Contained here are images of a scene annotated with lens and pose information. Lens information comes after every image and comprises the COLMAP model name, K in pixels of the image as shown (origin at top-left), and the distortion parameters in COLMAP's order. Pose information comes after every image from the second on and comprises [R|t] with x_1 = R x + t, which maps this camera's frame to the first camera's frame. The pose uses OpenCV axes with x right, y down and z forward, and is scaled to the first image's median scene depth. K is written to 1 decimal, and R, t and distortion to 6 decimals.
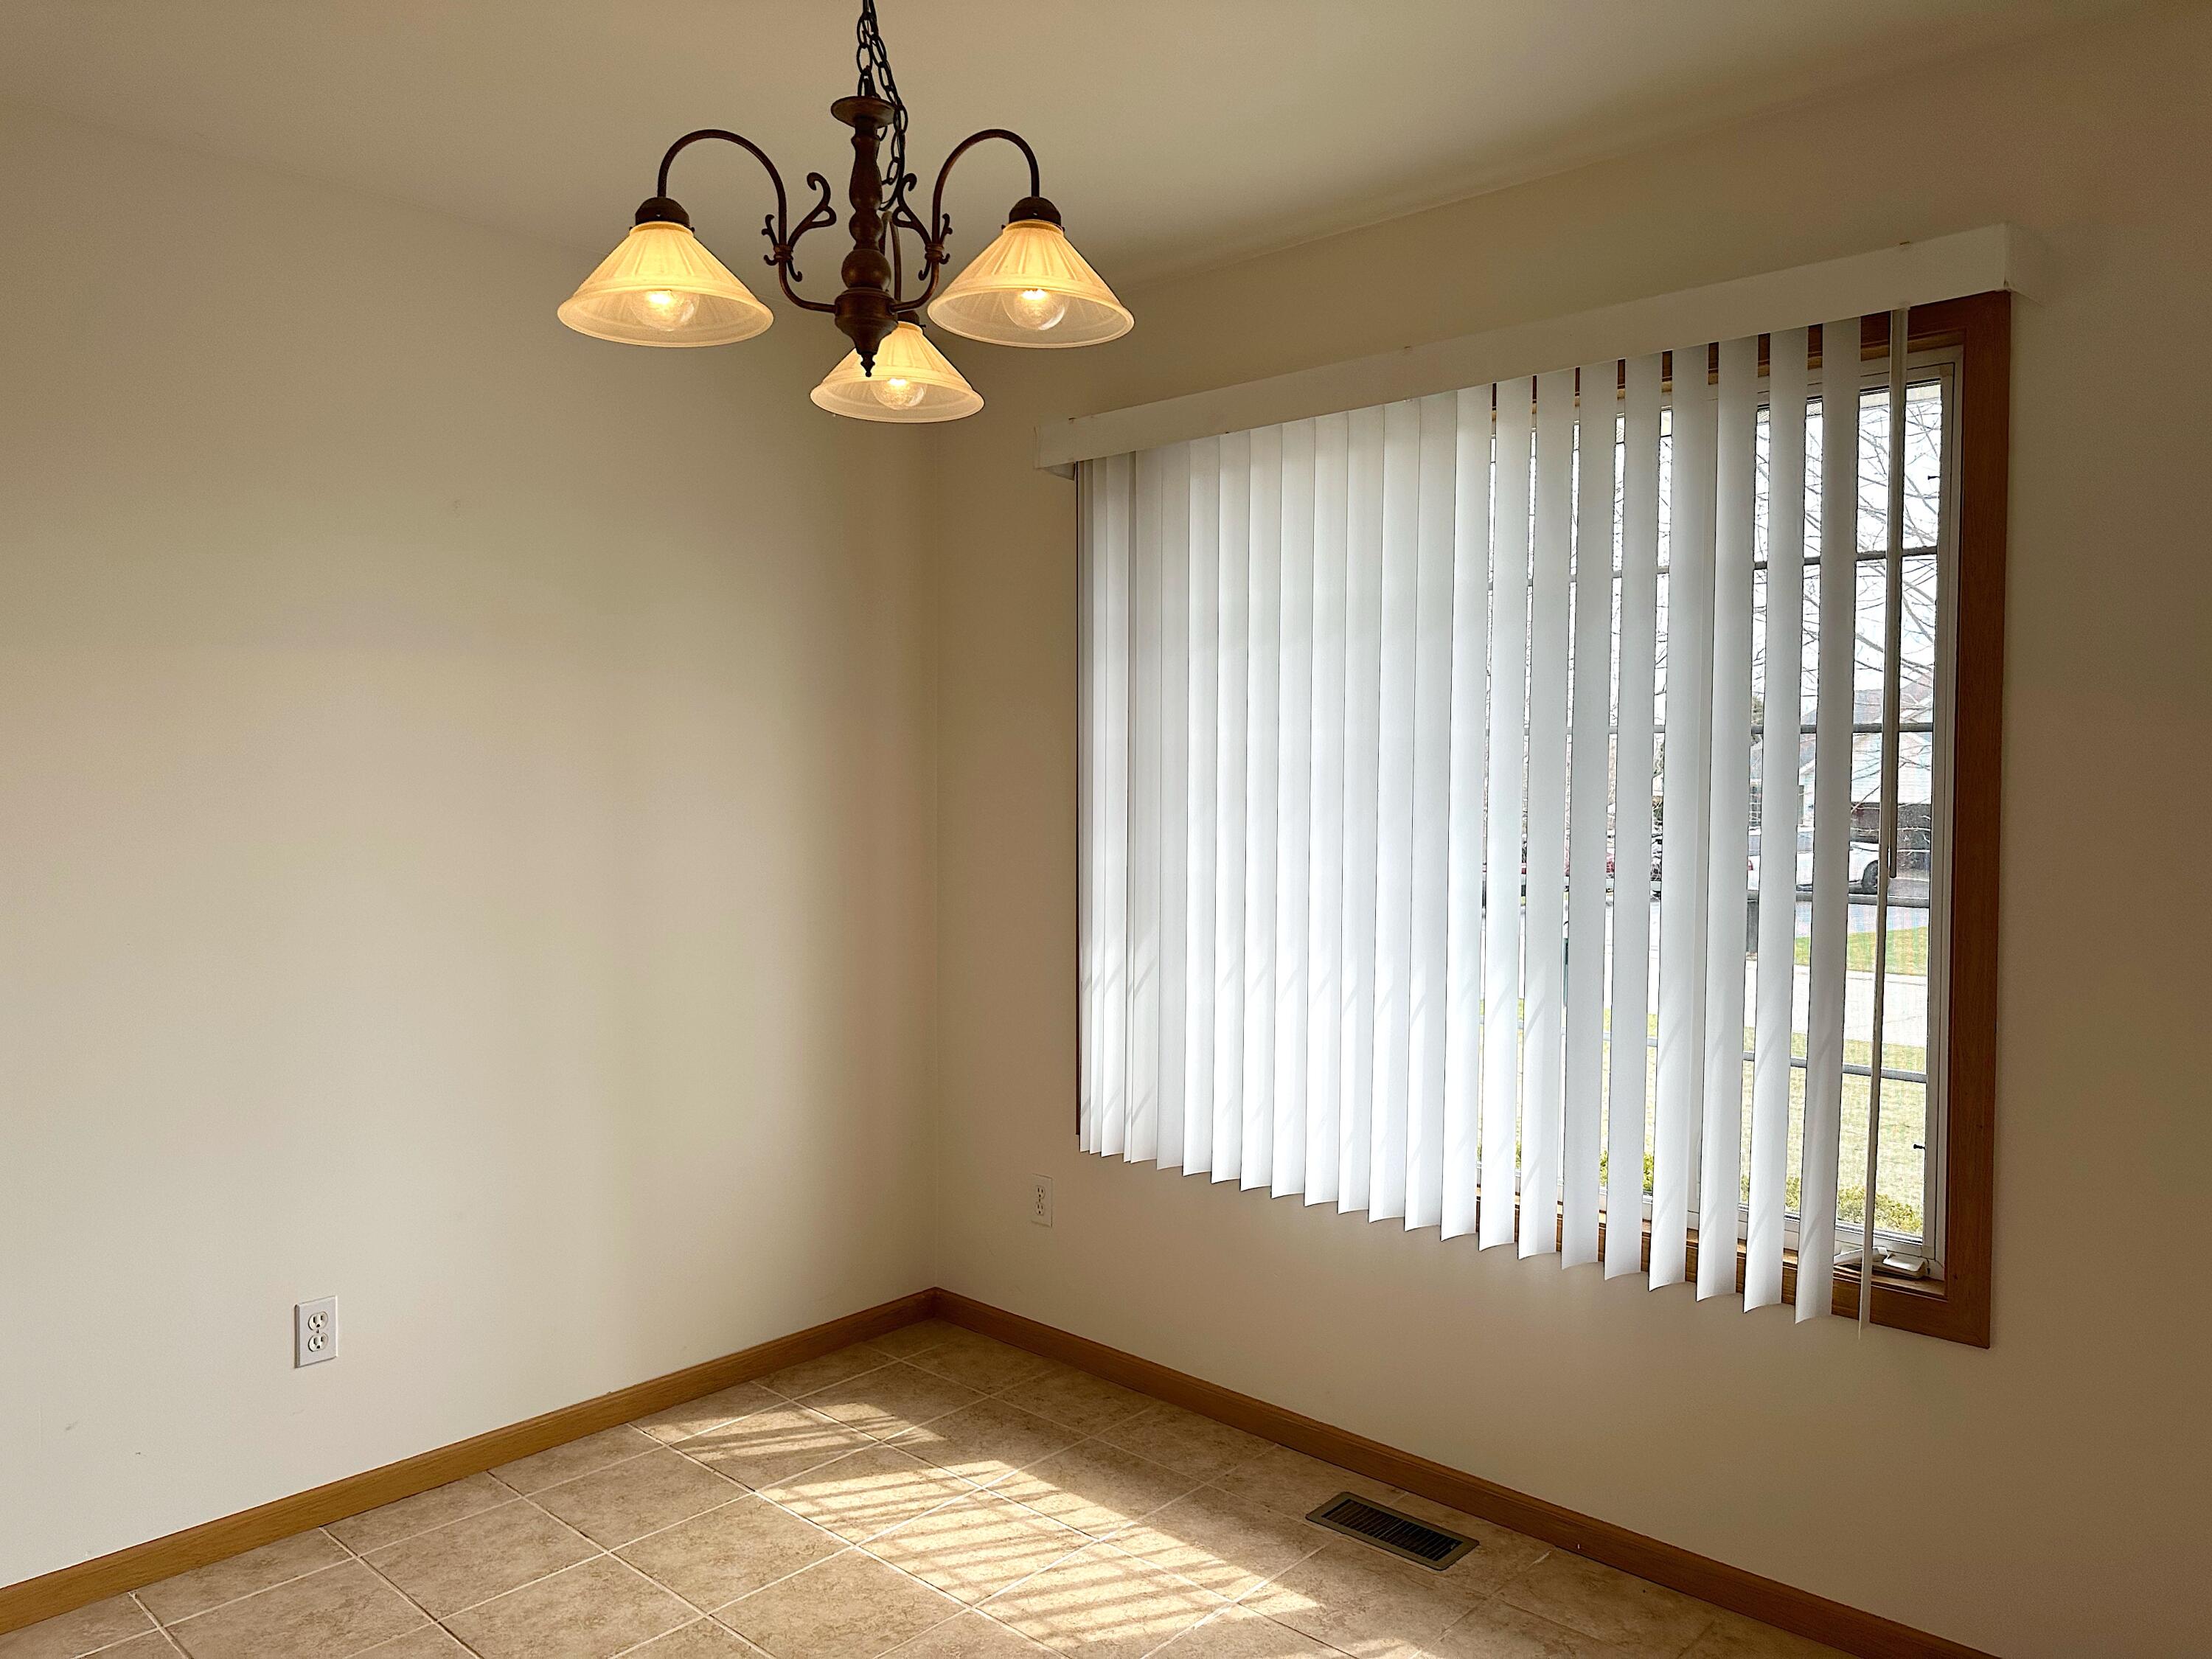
lens RADIAL K [[1579.0, 0, 1167.0], [0, 1579.0, 722.7], [0, 0, 1]] dist [0.120215, -0.159996]
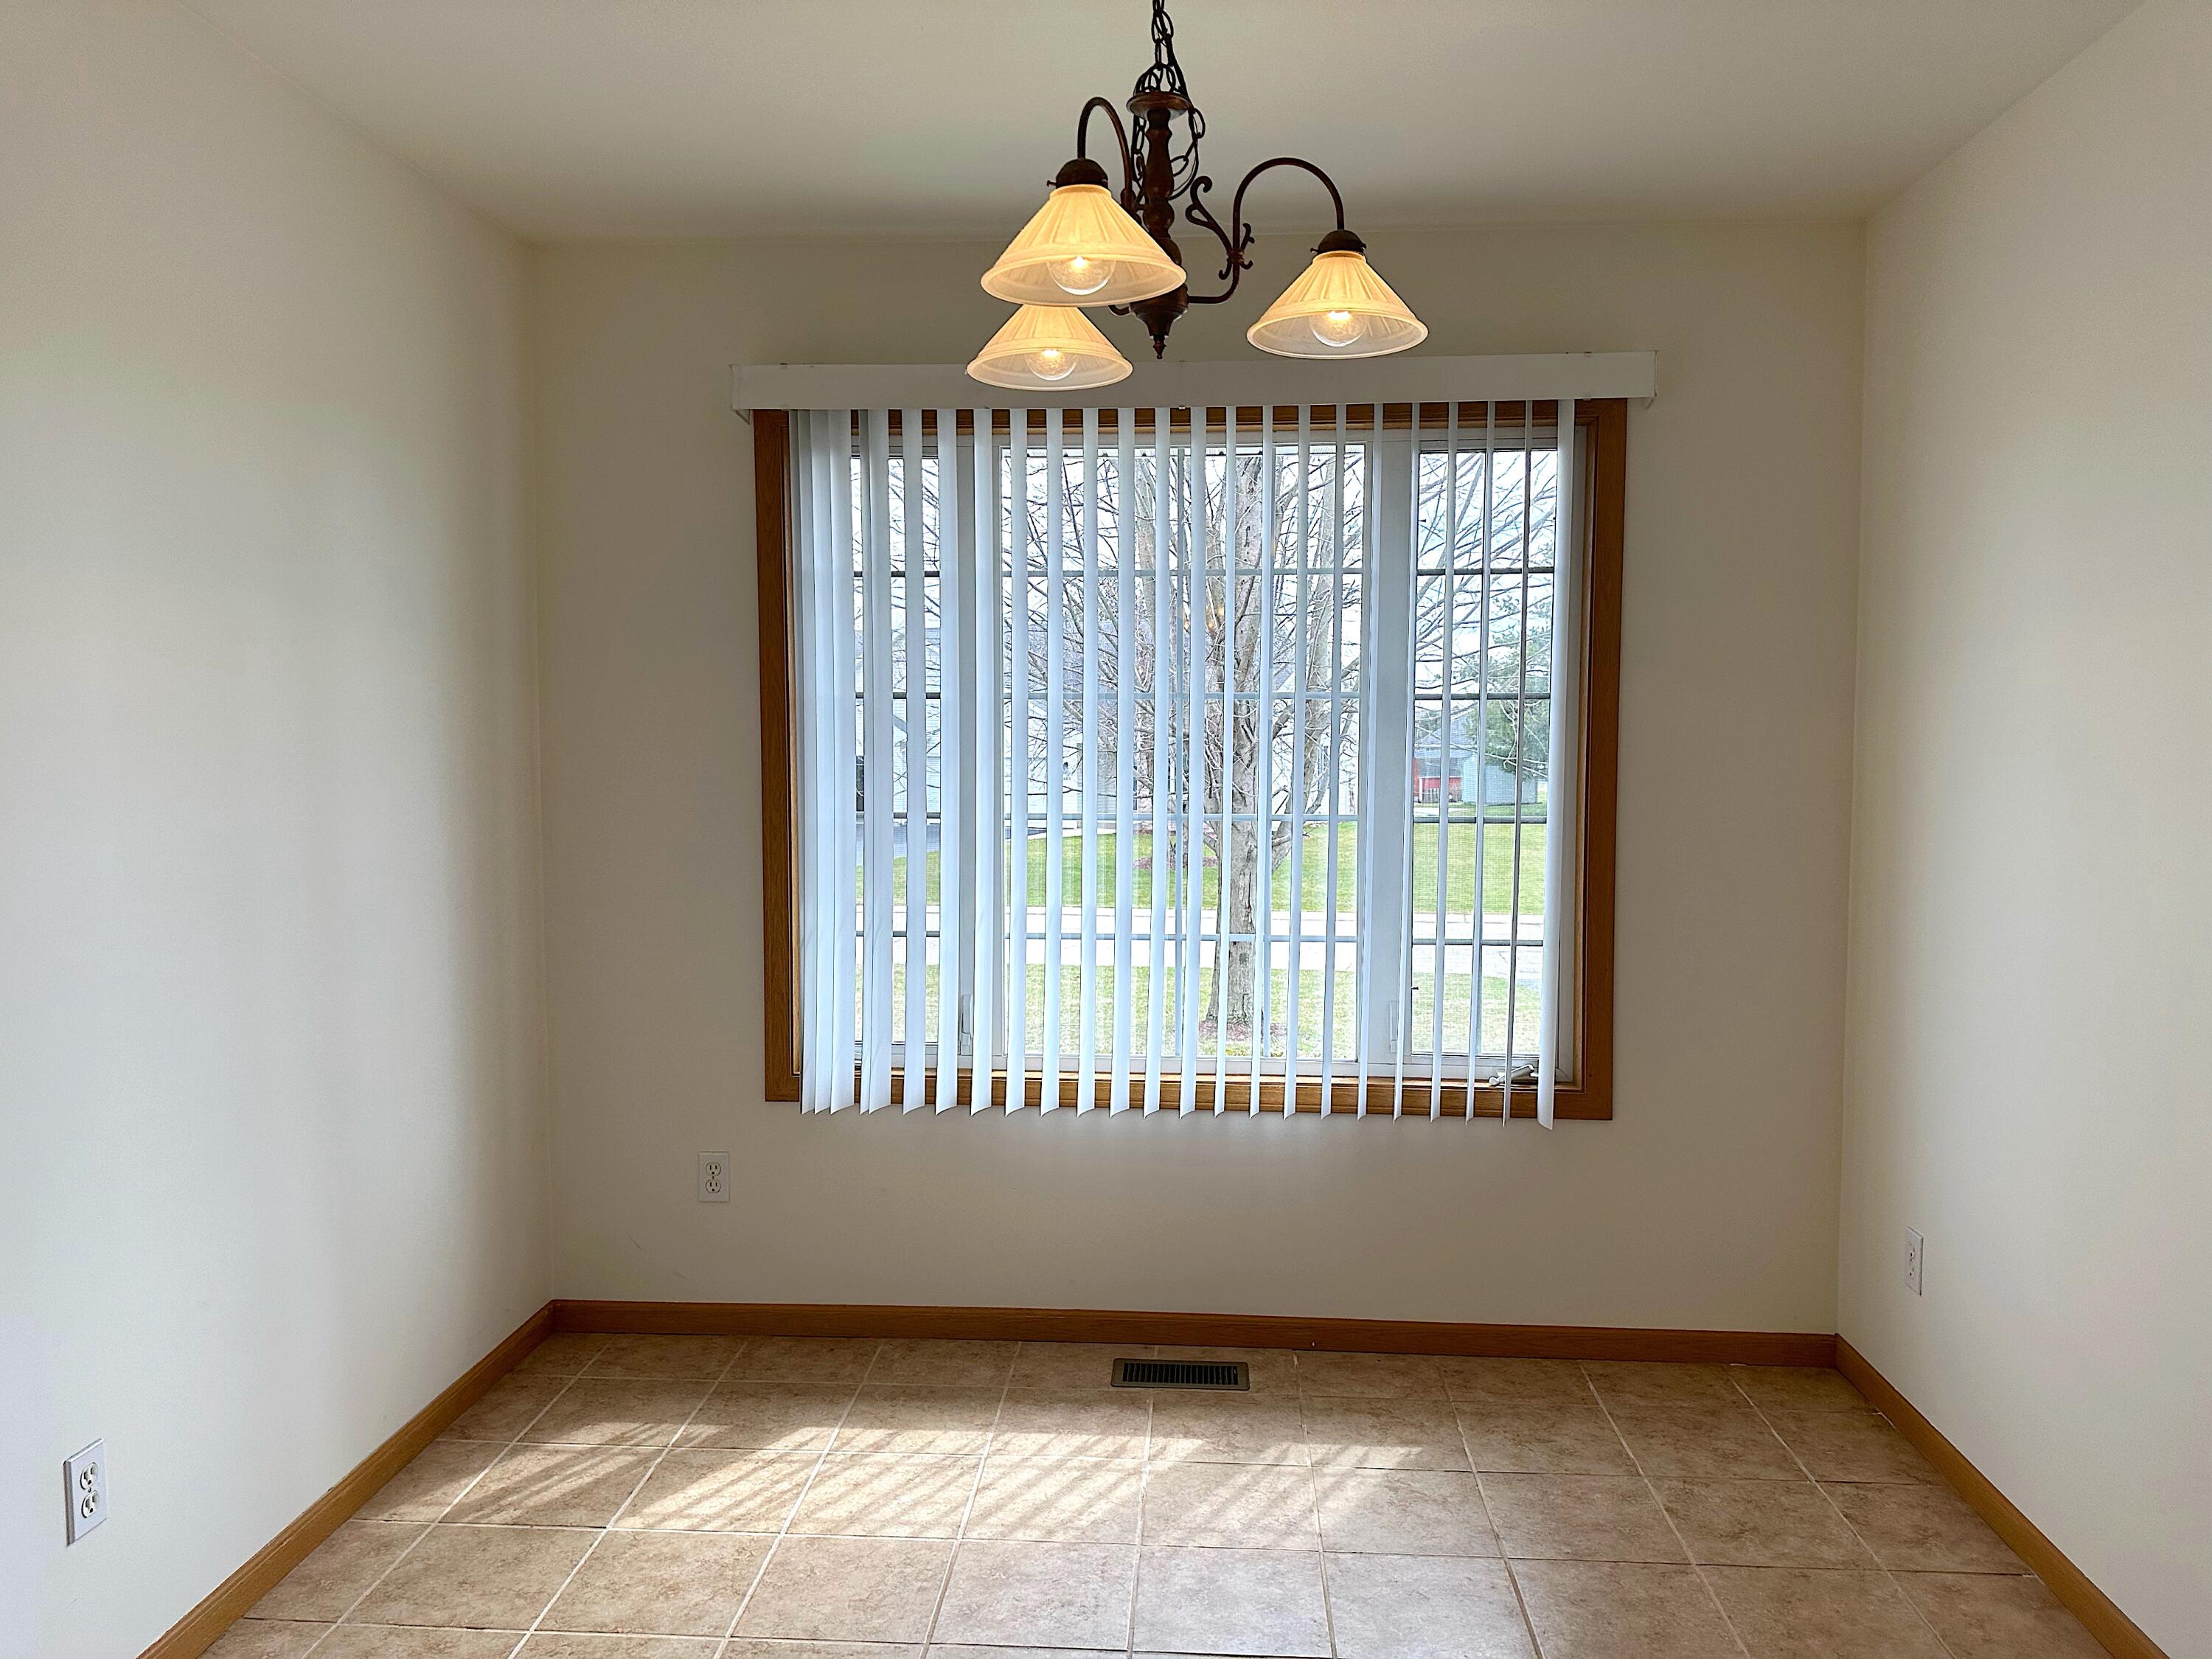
lens RADIAL K [[1582.7, 0, 1105.9], [0, 1582.7, 720.6], [0, 0, 1]] dist [0.066565, -0.063575]
pose [[0.778816, -0.002290, 0.627249, -0.637693], [-0.015306, 0.999626, 0.022655, -0.000714], [-0.627066, -0.027245, 0.778490, 0.143173]]
